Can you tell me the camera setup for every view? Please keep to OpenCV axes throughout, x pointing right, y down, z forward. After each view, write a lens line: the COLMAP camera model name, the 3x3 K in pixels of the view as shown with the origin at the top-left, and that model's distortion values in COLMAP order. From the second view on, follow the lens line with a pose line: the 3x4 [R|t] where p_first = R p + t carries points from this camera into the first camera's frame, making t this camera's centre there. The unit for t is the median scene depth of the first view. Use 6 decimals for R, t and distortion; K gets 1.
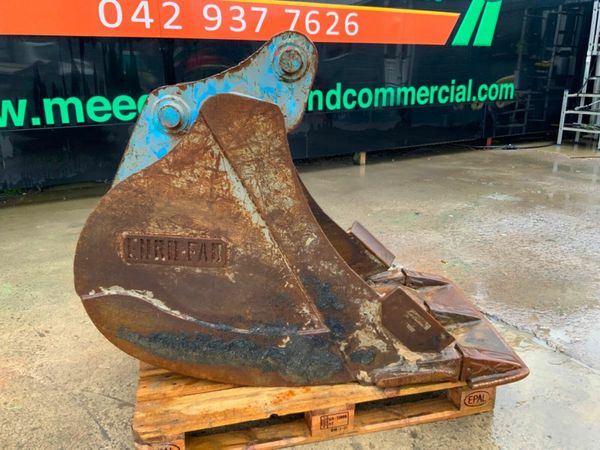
lens RADIAL K [[493.7, 0, 300.0], [0, 493.7, 225.0], [0, 0, 1]] dist [0.143662, -0.291825]
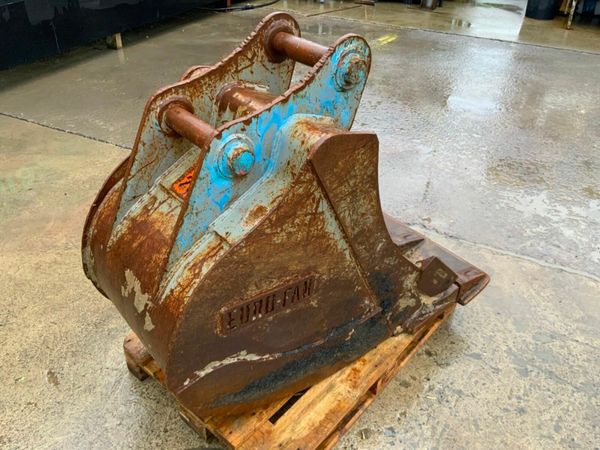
lens RADIAL K [[493.7, 0, 300.0], [0, 493.7, 225.0], [0, 0, 1]] dist [0.143662, -0.291825]
pose [[0.813939, -0.300138, 0.497413, -0.575333], [0.135883, 0.930812, 0.339299, -0.356656], [-0.564835, -0.208579, 0.798409, 0.260524]]
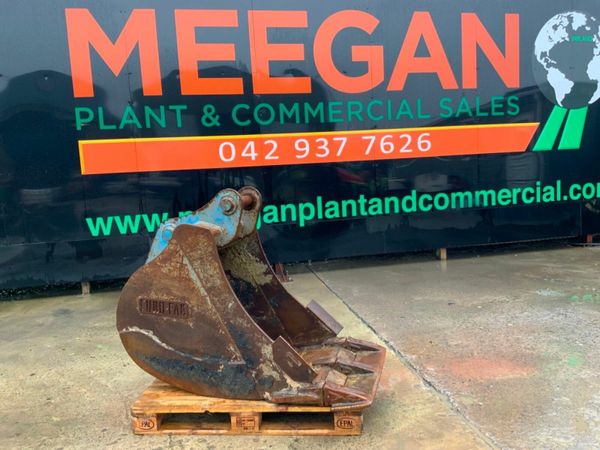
lens RADIAL K [[493.7, 0, 300.0], [0, 493.7, 225.0], [0, 0, 1]] dist [0.143662, -0.291825]
pose [[0.943075, -0.011962, -0.332366, 0.770644], [-0.049659, 0.983085, -0.176287, 0.047700], [0.328853, 0.182756, 0.926529, -0.533554]]
